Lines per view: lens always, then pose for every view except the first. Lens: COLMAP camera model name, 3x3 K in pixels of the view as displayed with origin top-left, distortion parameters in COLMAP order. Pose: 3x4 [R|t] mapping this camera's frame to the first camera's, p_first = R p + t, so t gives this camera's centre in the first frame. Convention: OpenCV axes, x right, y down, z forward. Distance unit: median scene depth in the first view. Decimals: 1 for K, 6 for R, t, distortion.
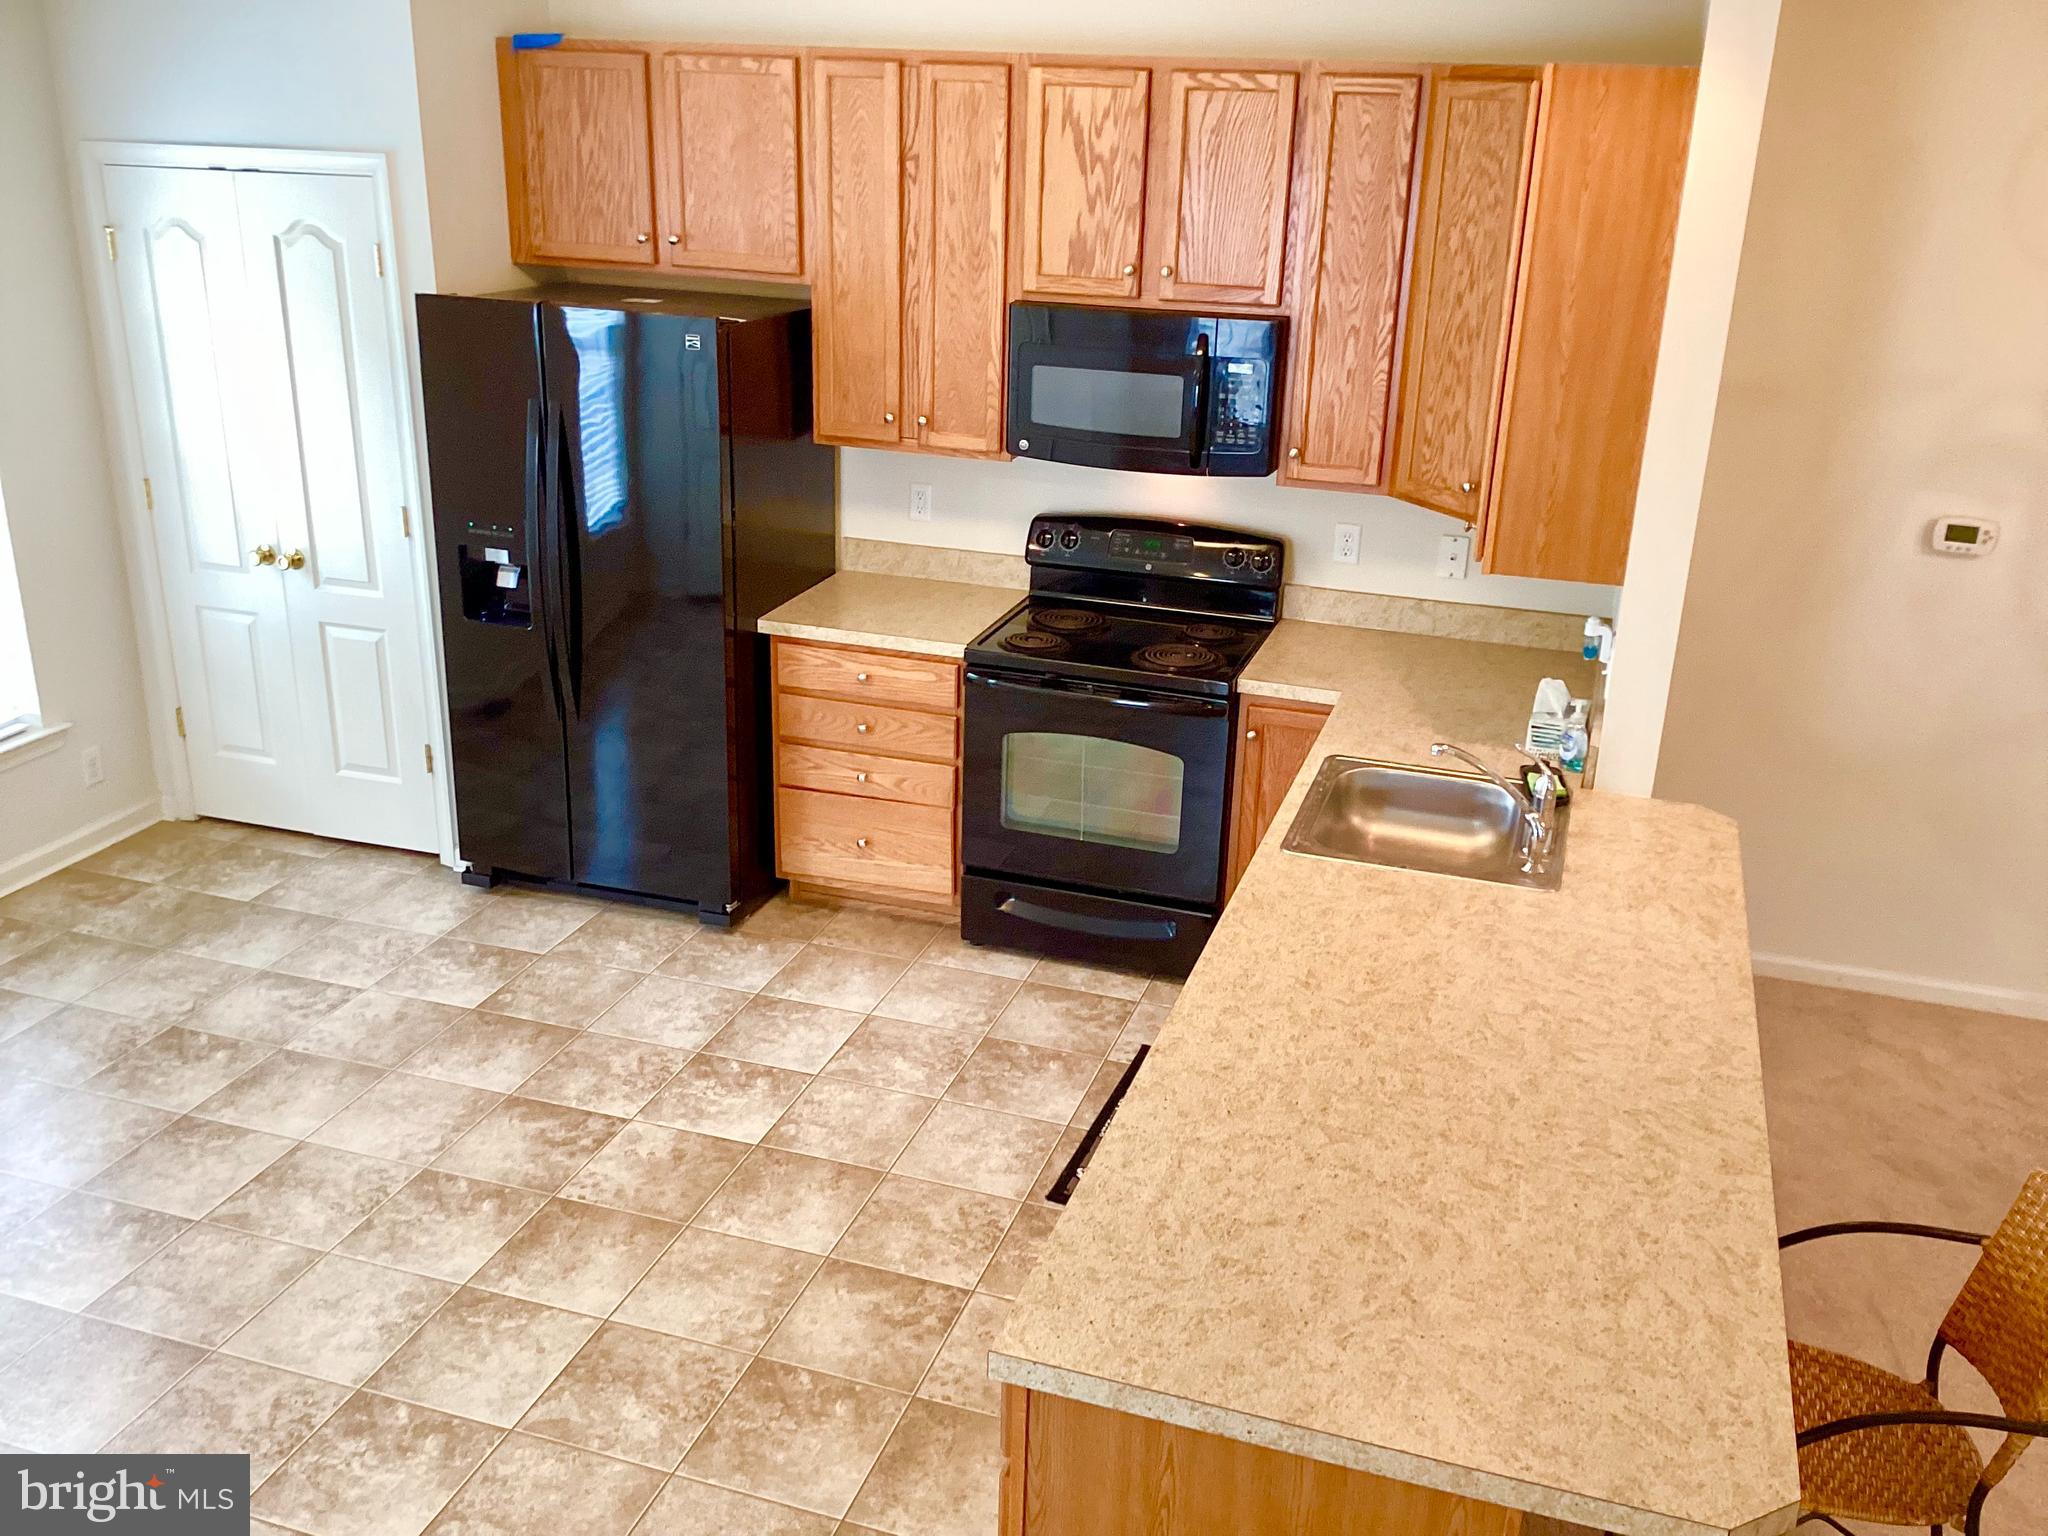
lens RADIAL K [[1844.6, 0, 1031.5], [0, 1844.6, 752.5], [0, 0, 1]] dist [0.116998, -0.214692]
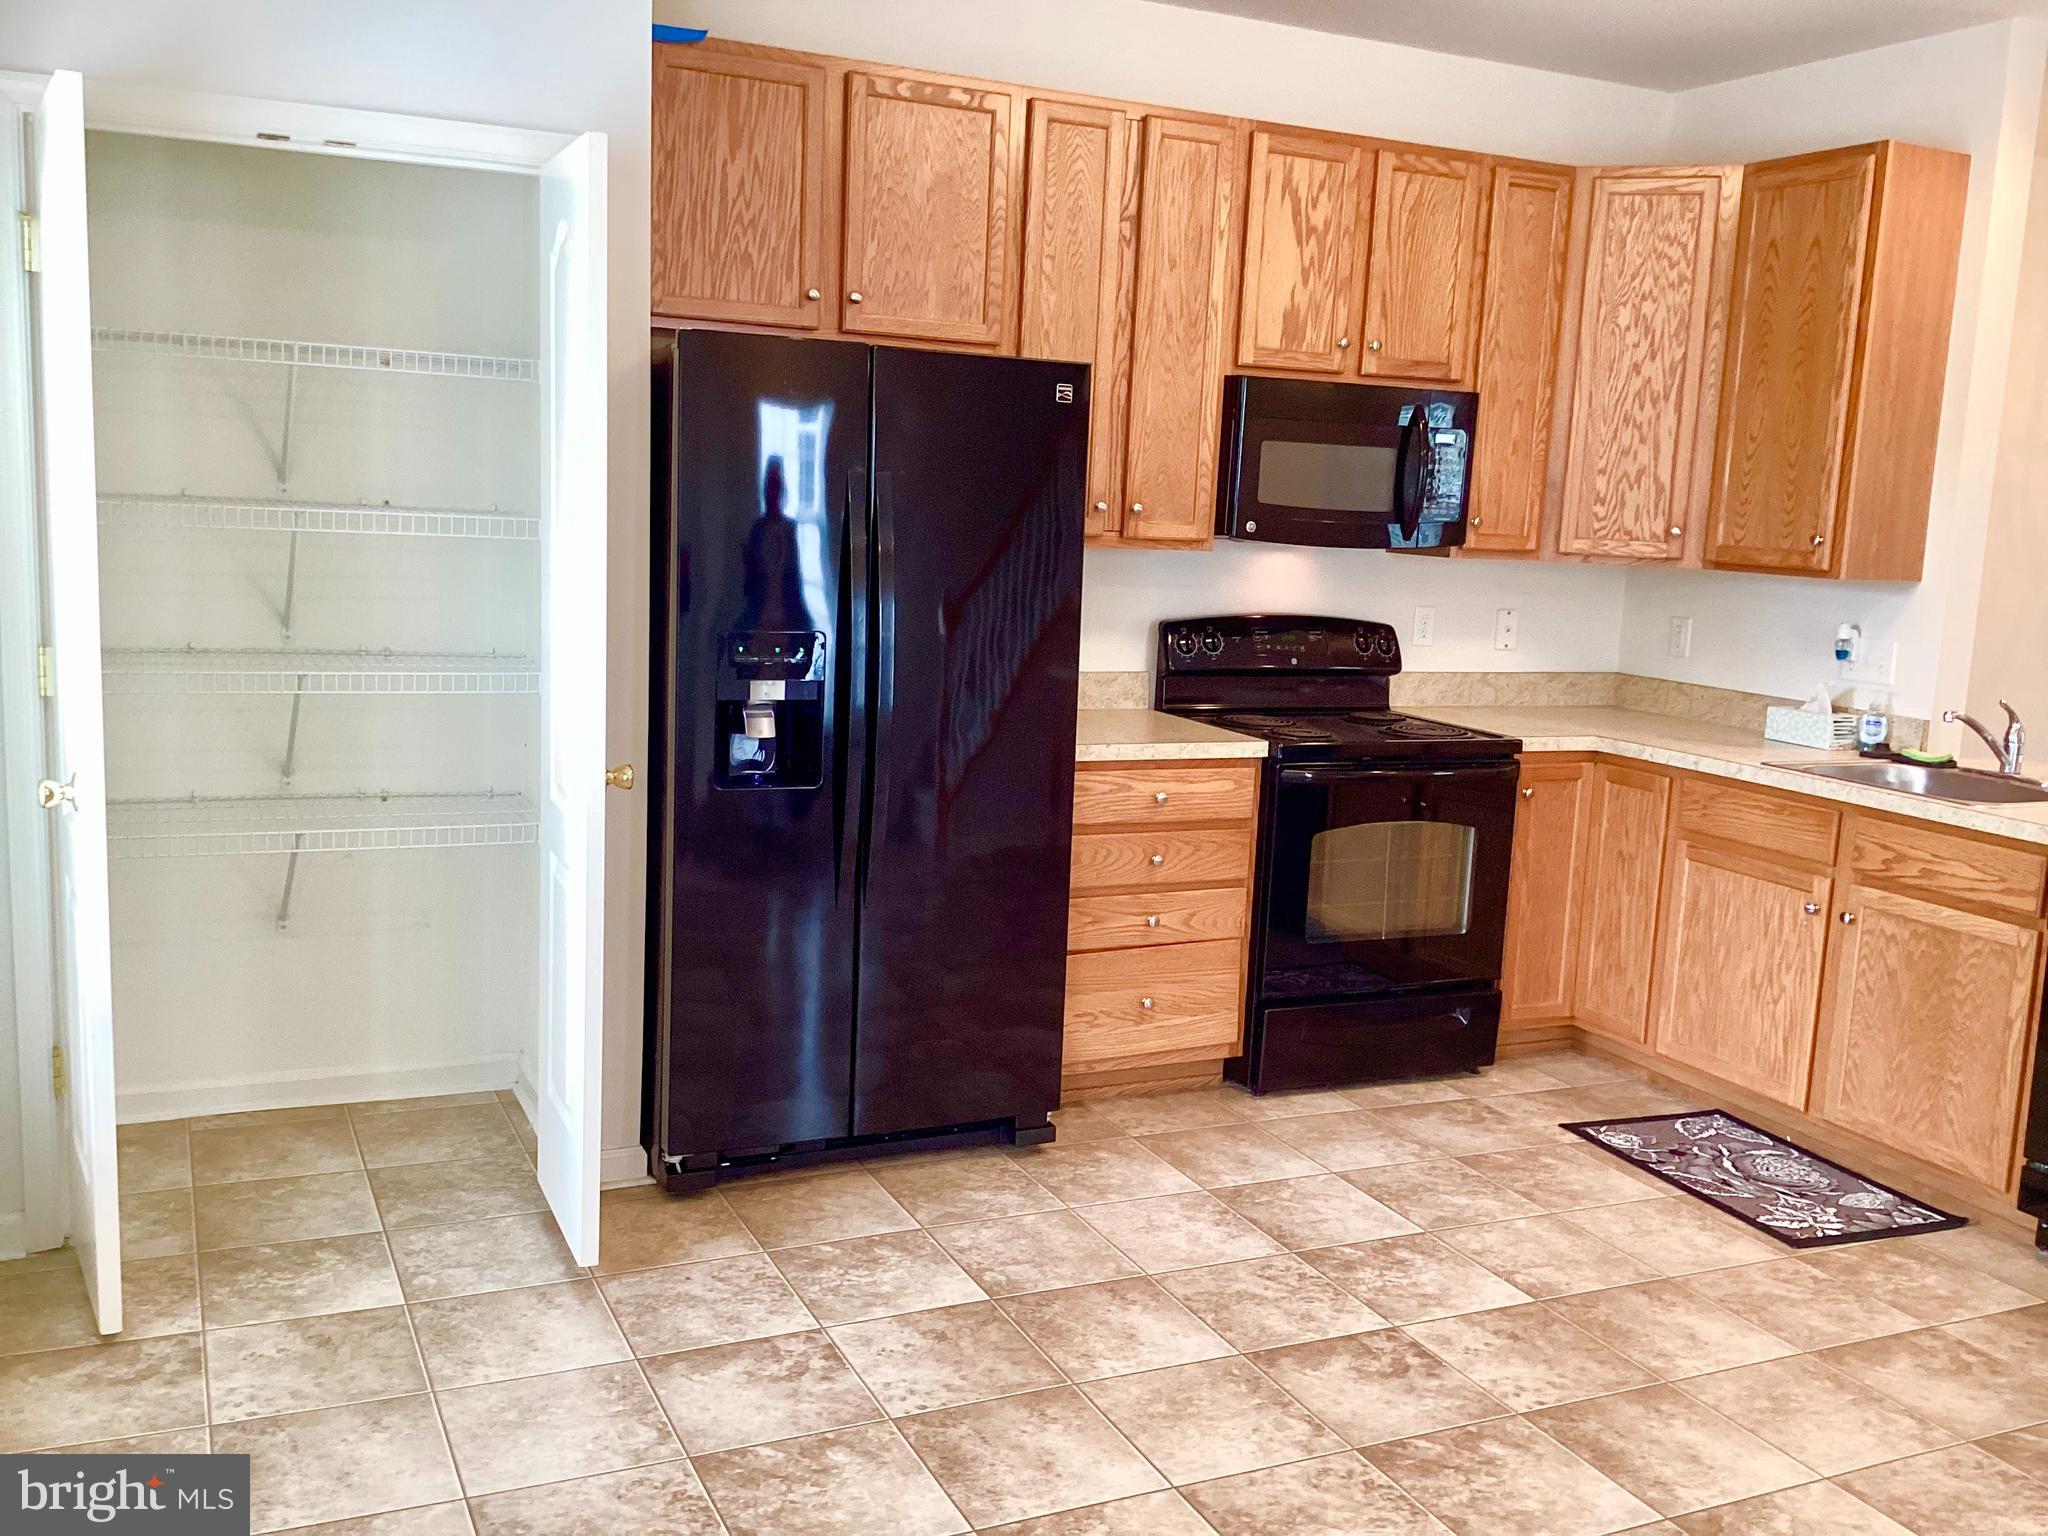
lens RADIAL K [[1844.6, 0, 1040.9], [0, 1844.6, 747.8], [0, 0, 1]] dist [0.116998, -0.214692]
pose [[0.726442, -0.090205, 0.681282, -0.743523], [0.210909, 0.972771, -0.096091, 0.007573], [-0.654064, 0.213493, 0.725687, 0.438178]]
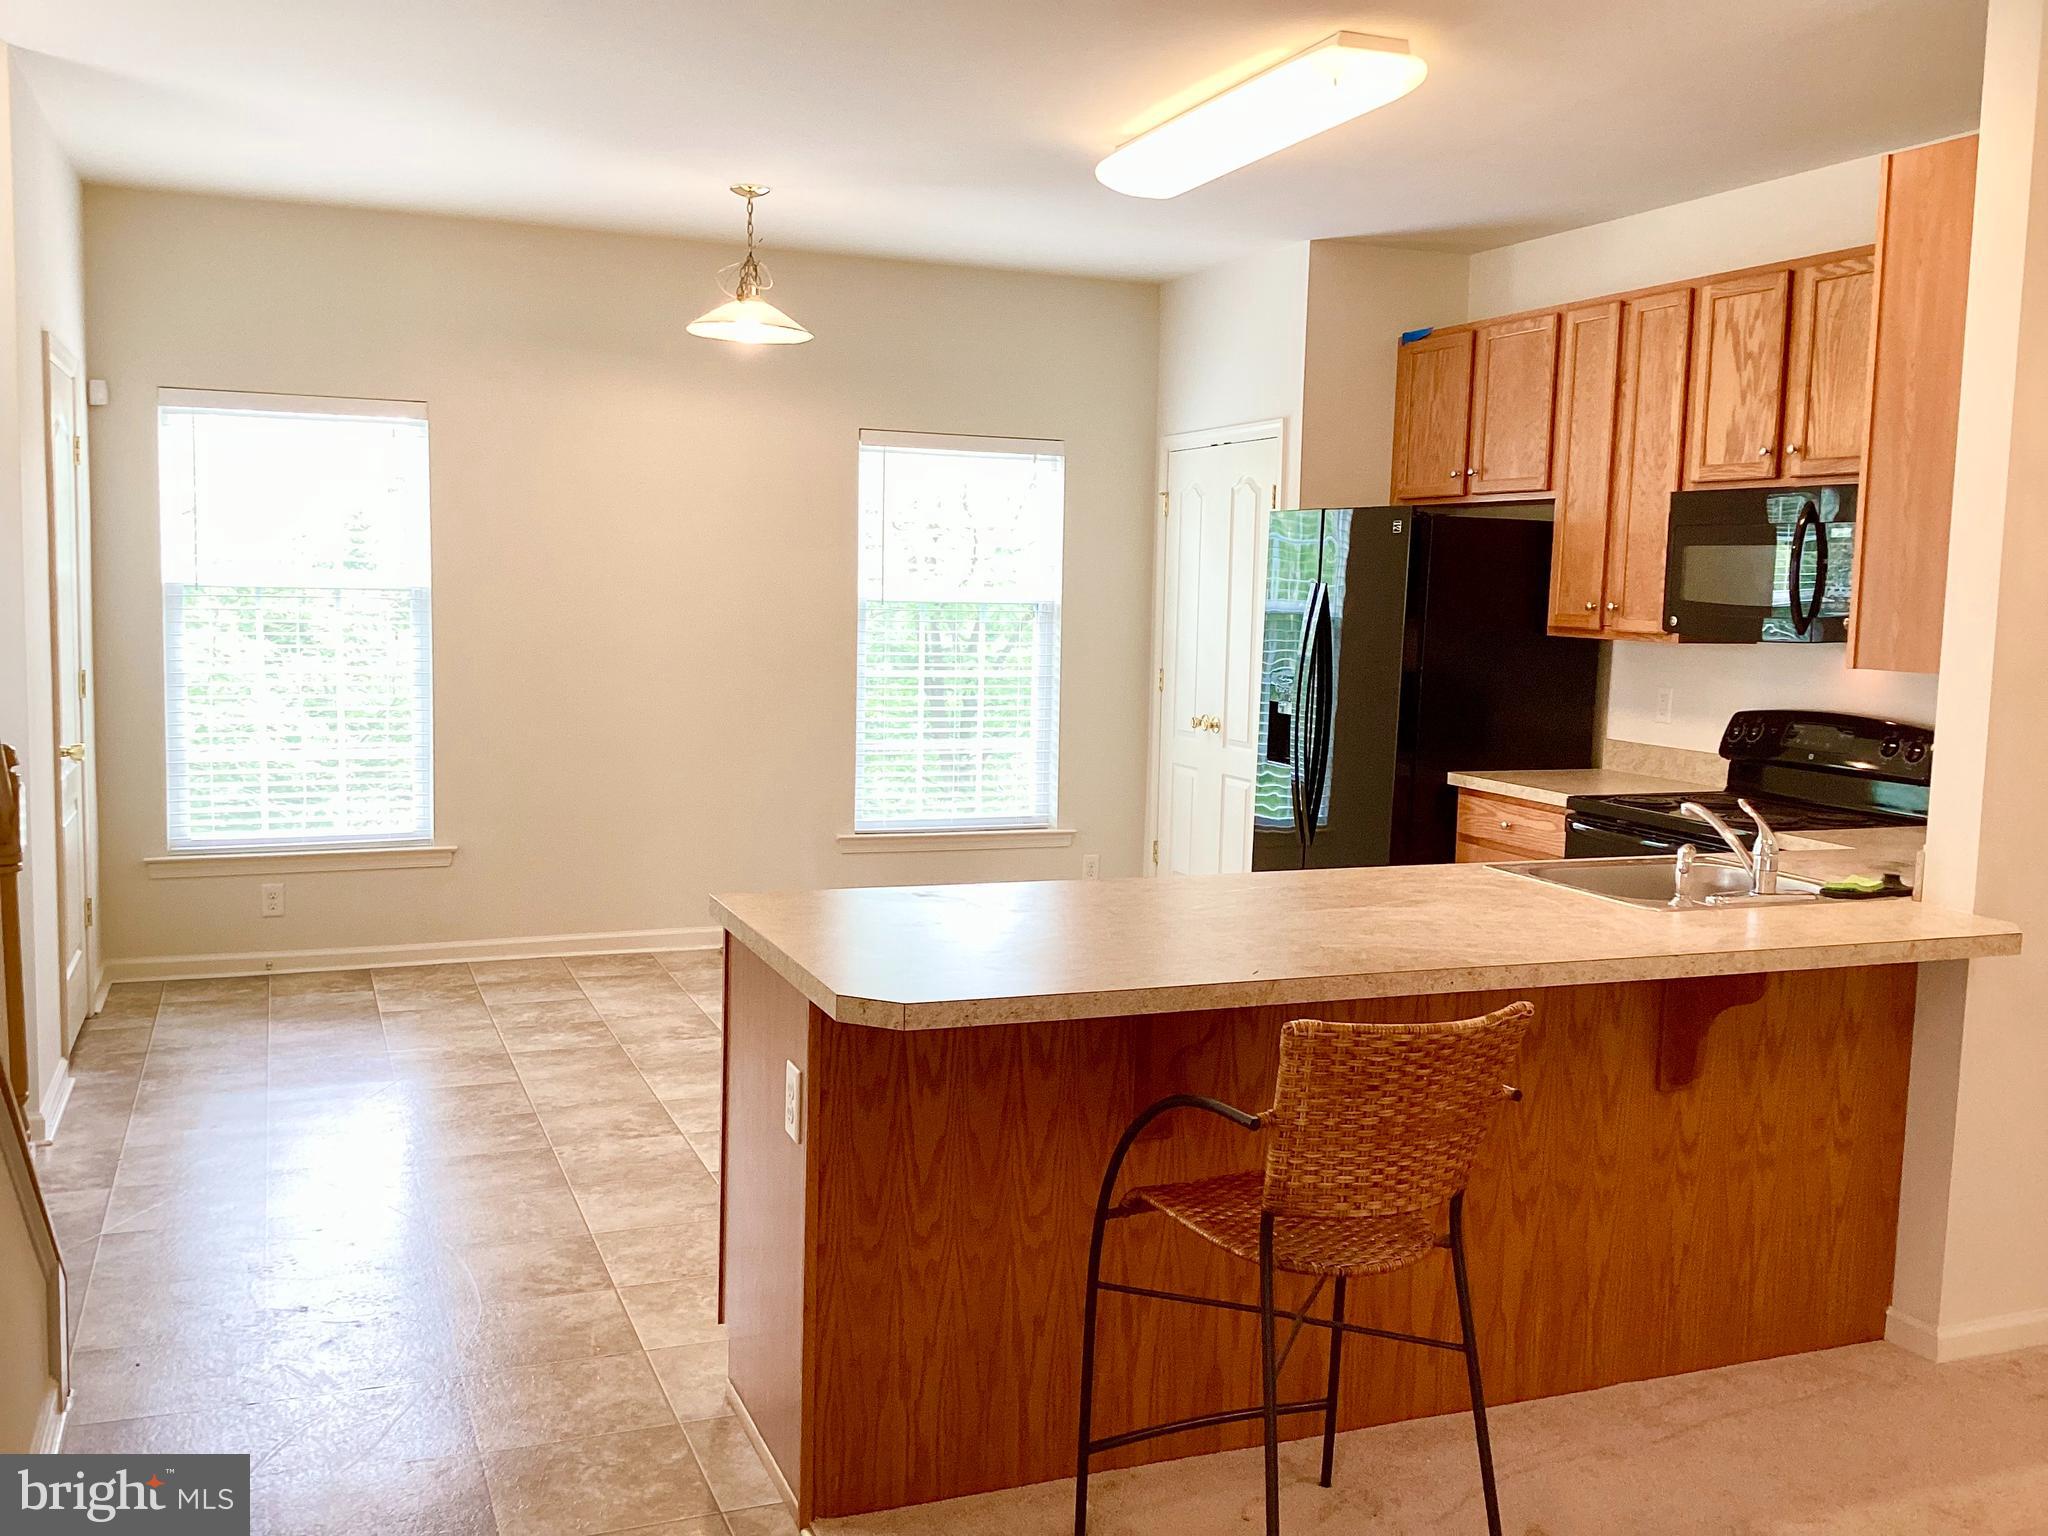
lens RADIAL K [[1844.6, 0, 1013.5], [0, 1844.6, 753.8], [0, 0, 1]] dist [0.116998, -0.214692]
pose [[0.636896, 0.062007, -0.768452, 0.599808], [-0.272490, 0.950529, -0.149142, 0.173108], [0.721188, 0.304383, 0.622285, 0.091144]]
